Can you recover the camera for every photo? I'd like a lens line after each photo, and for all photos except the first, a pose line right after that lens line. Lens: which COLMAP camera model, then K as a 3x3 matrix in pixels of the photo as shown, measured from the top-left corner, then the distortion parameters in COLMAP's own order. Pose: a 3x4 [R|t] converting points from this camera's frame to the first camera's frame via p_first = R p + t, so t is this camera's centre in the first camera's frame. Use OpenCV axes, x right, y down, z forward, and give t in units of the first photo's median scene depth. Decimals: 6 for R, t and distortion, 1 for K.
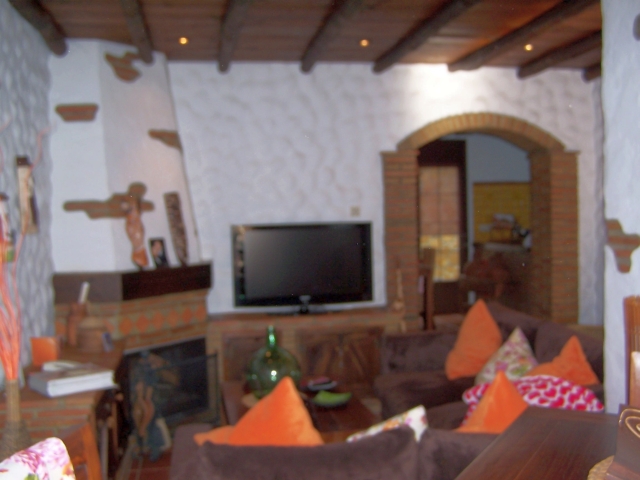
lens RADIAL K [[710.1, 0, 300.7], [0, 710.1, 243.1], [0, 0, 1]] dist [-0.197919, 0.330633]
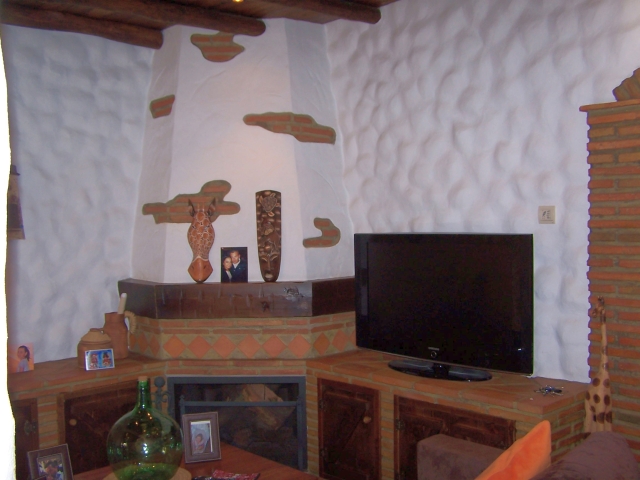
lens RADIAL K [[710.1, 0, 300.7], [0, 710.1, 243.1], [0, 0, 1]] dist [-0.197919, 0.330633]
pose [[0.548349, 0.043445, -0.835120, 0.521871], [-0.025086, 0.999055, 0.035502, -0.042276], [0.835873, 0.001482, 0.548920, 0.601466]]
